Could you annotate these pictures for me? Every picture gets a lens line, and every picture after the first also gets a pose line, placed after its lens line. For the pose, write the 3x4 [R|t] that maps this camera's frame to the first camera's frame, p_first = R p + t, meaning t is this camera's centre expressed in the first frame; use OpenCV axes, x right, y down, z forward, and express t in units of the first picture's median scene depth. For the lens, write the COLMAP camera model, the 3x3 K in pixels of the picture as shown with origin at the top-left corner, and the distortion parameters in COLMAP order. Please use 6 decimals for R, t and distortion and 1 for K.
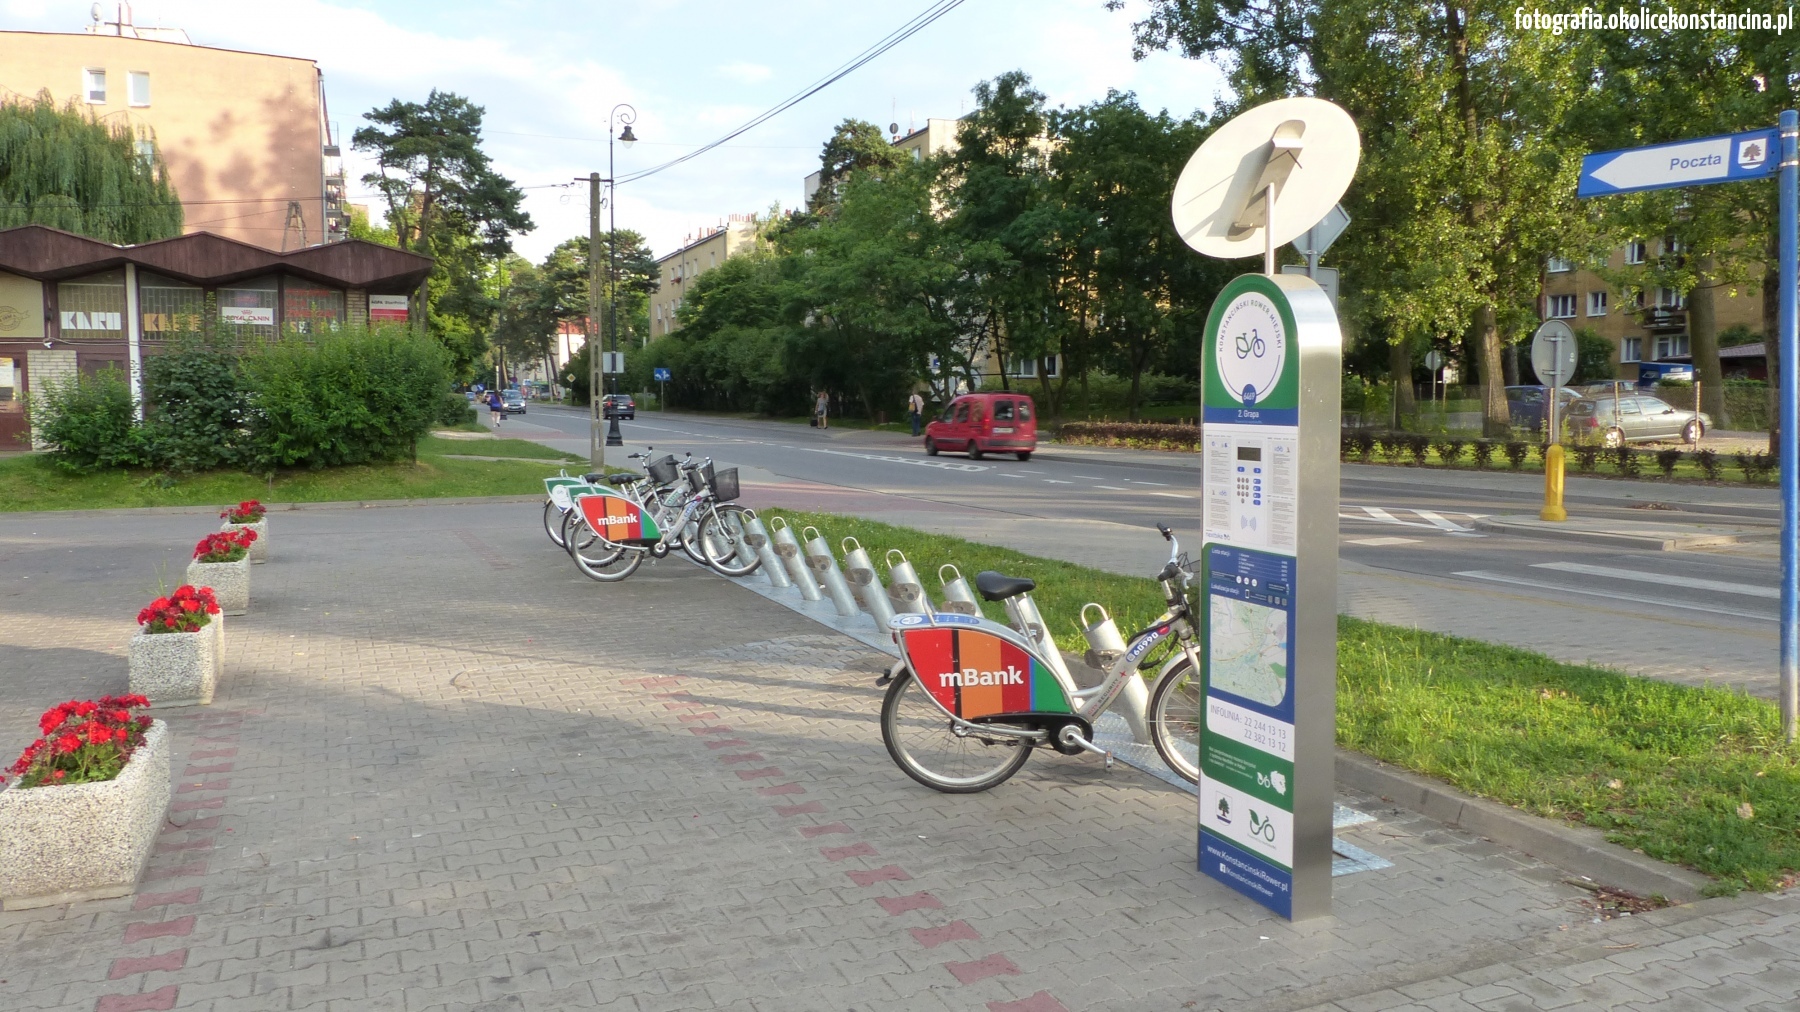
lens RADIAL K [[1352.3, 0, 898.3], [0, 1352.3, 483.5], [0, 0, 1]] dist [-0.050498, 0.059410]
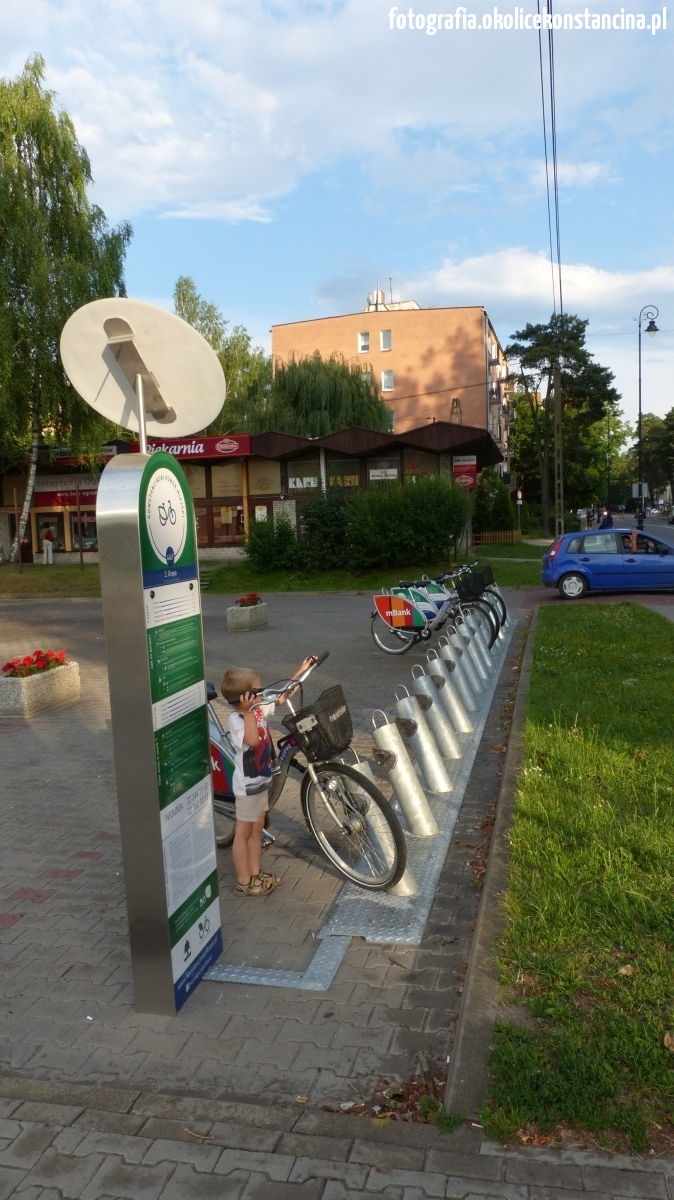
lens RADIAL K [[898.2, 0, 337.0], [0, 898.2, 600.0], [0, 0, 1]] dist [-0.033400, 0.007833]
pose [[0.813522, 0.021185, -0.581148, 0.121119], [-0.001809, 0.999424, 0.033900, -0.008009], [0.581531, -0.026527, 0.813092, 0.066601]]
